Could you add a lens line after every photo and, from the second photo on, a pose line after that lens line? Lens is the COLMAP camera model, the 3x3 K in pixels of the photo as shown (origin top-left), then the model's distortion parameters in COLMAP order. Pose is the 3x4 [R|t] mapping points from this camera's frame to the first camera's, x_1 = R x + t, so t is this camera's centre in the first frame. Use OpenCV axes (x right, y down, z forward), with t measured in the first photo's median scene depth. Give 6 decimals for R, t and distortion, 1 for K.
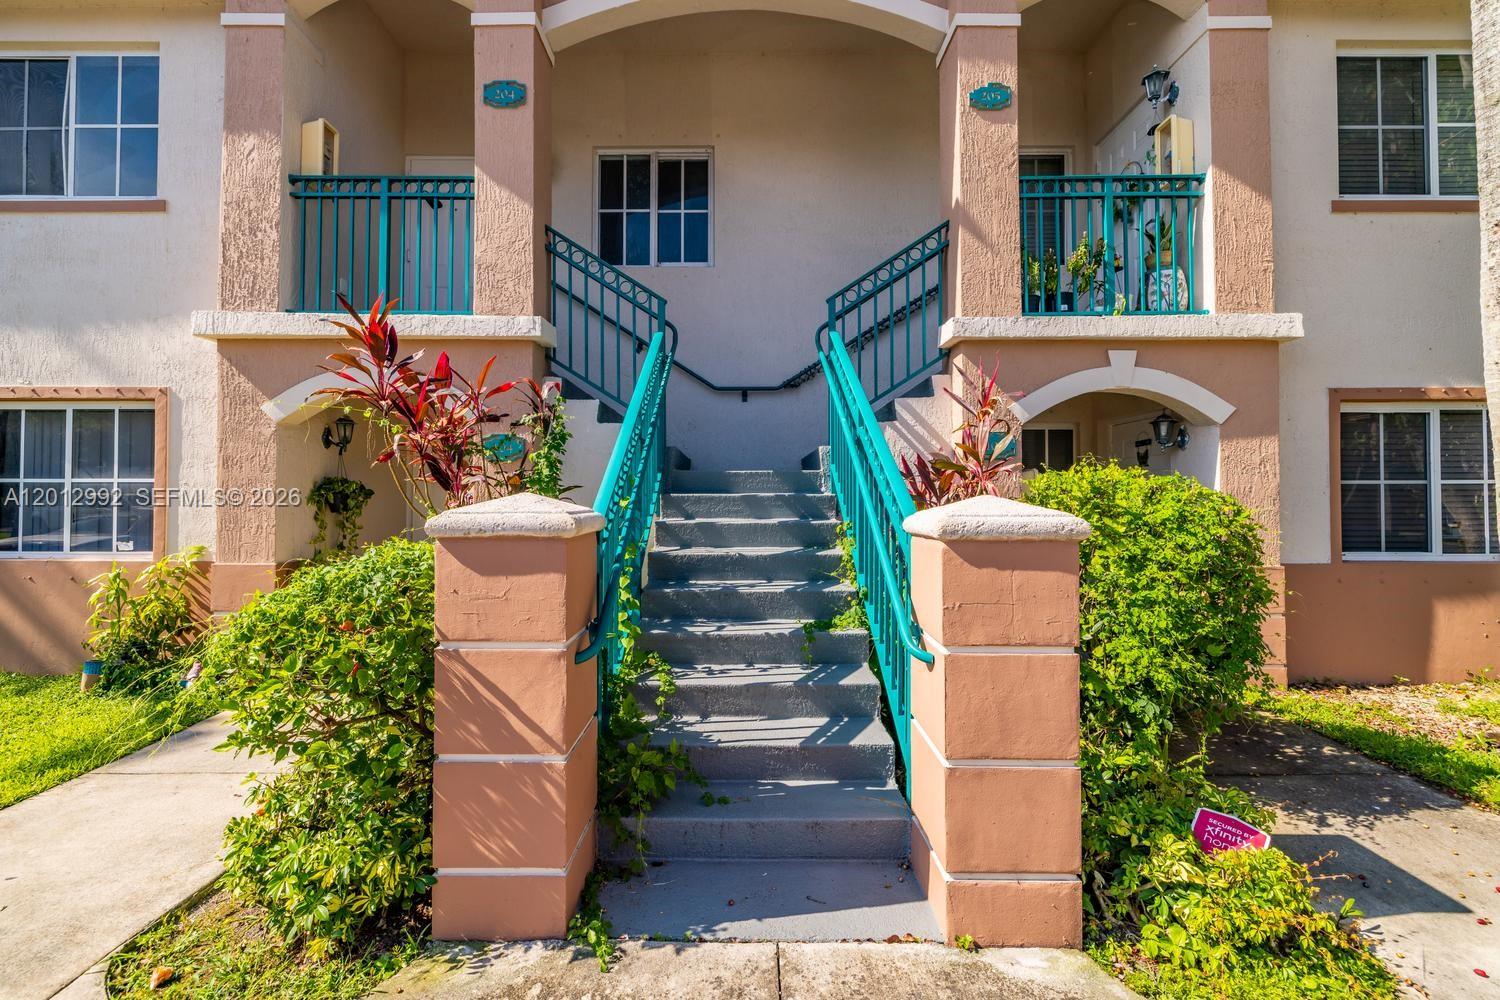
lens RADIAL K [[612.0, 0, 747.2], [0, 612.0, 471.6], [0, 0, 1]] dist [-0.000703, 0.000049]
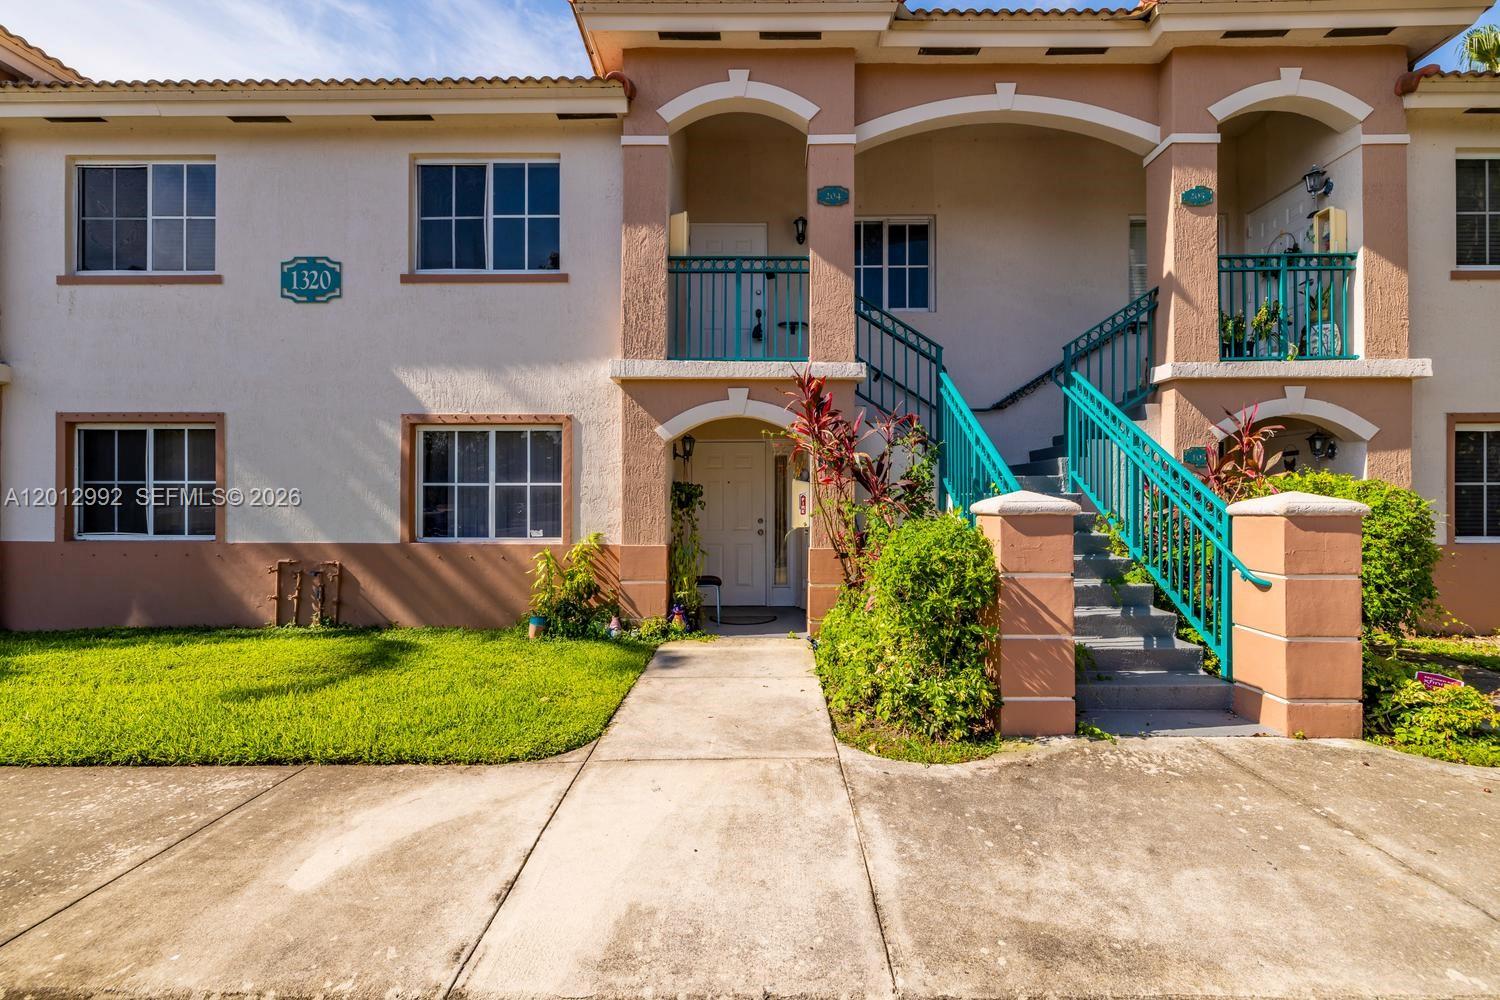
lens RADIAL K [[634.2, 0, 750.6], [0, 634.2, 484.8], [0, 0, 1]] dist [0.000909, -0.000158]
pose [[0.999980, -0.002036, -0.005988, -0.570993], [0.002131, 0.999872, 0.015855, -0.005888], [0.005955, -0.015867, 0.999856, -0.402502]]
